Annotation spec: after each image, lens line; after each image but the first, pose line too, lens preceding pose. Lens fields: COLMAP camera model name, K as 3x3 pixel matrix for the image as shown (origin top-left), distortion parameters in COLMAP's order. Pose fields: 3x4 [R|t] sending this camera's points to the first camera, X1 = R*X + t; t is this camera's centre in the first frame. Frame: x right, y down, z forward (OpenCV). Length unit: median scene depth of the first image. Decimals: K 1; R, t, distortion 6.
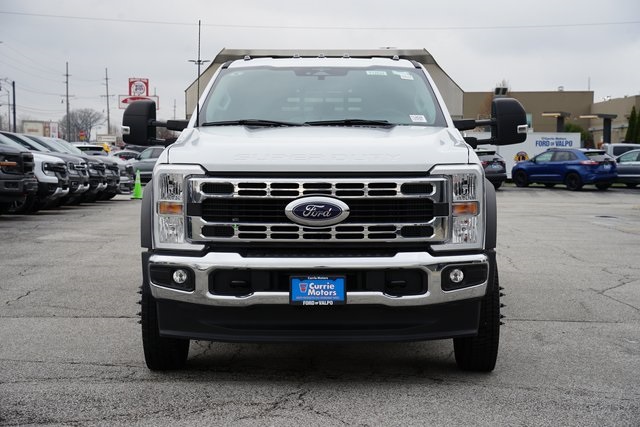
lens RADIAL K [[1270.7, 0, 319.9], [0, 1270.7, 215.2], [0, 0, 1]] dist [0.452374, 0.000000]
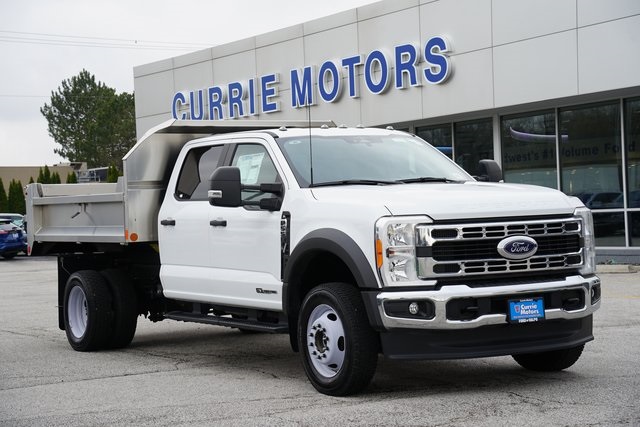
lens RADIAL K [[1306.2, 0, 320.2], [0, 1306.2, 212.9], [0, 0, 1]] dist [0.510015, 0.000000]
pose [[0.847791, -0.038580, 0.528926, -0.851172], [0.068463, 0.996967, -0.037018, -0.002192], [-0.525893, 0.067595, 0.847860, -0.008685]]
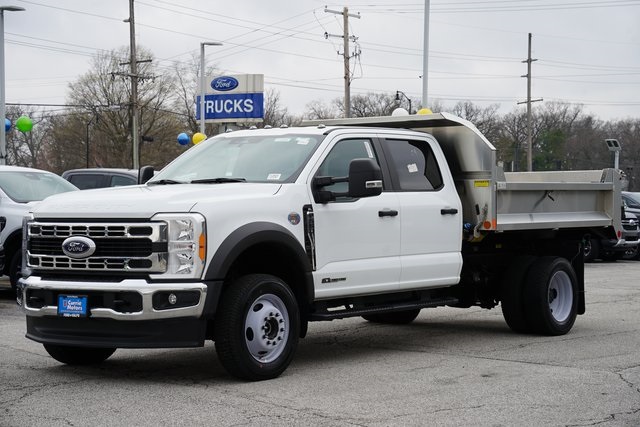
lens RADIAL K [[1306.2, 0, 320.9], [0, 1306.2, 210.6], [0, 0, 1]] dist [0.510015, 0.000000]
pose [[0.809072, -0.000544, -0.587709, 1.026227], [-0.027376, 0.998879, -0.038612, 0.005499], [0.587071, 0.047329, 0.808150, 0.009245]]
